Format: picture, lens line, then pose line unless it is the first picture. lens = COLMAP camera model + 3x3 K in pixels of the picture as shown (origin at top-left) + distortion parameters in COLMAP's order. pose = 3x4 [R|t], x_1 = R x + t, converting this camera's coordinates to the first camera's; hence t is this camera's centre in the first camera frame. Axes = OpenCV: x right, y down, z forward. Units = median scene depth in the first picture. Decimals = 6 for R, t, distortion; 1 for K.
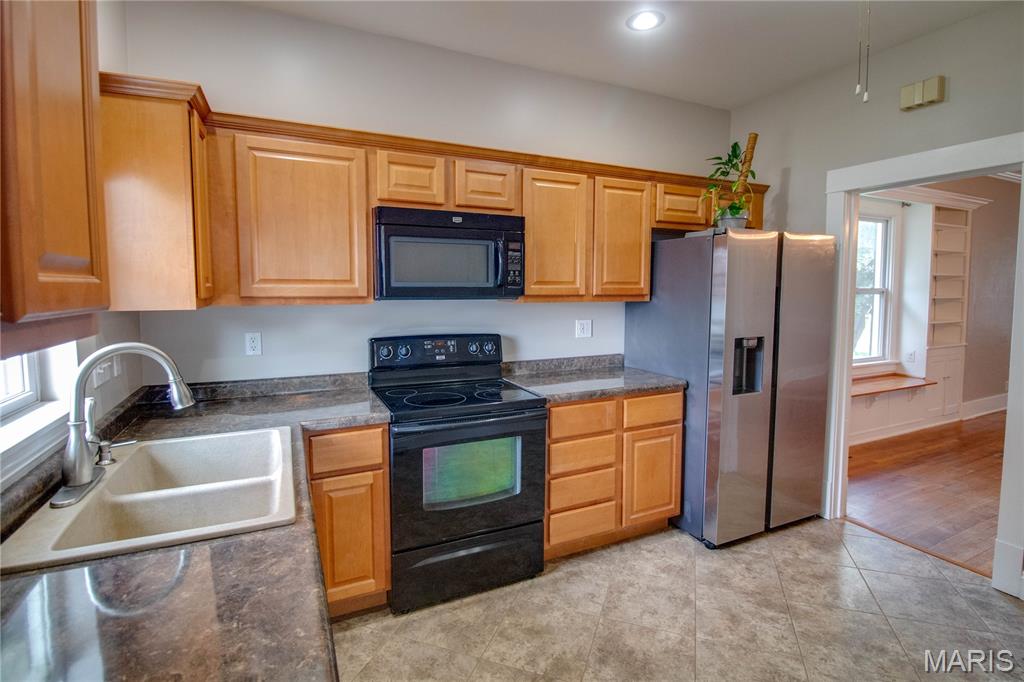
lens RADIAL K [[495.1, 0, 525.7], [0, 495.1, 322.2], [0, 0, 1]] dist [-0.001383, -0.000832]
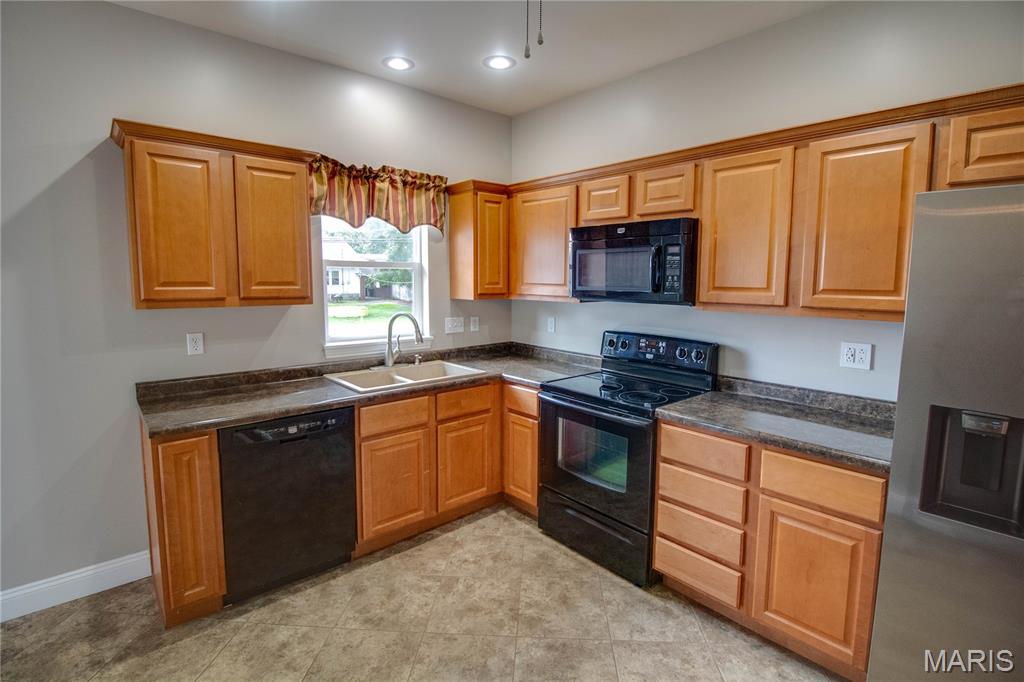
lens RADIAL K [[495.1, 0, 525.7], [0, 495.1, 322.2], [0, 0, 1]] dist [-0.001383, -0.000832]
pose [[0.279611, 0.089599, -0.955923, 0.838868], [-0.073249, 0.994725, 0.071811, -0.063969], [0.957315, 0.049941, 0.284699, 0.467723]]
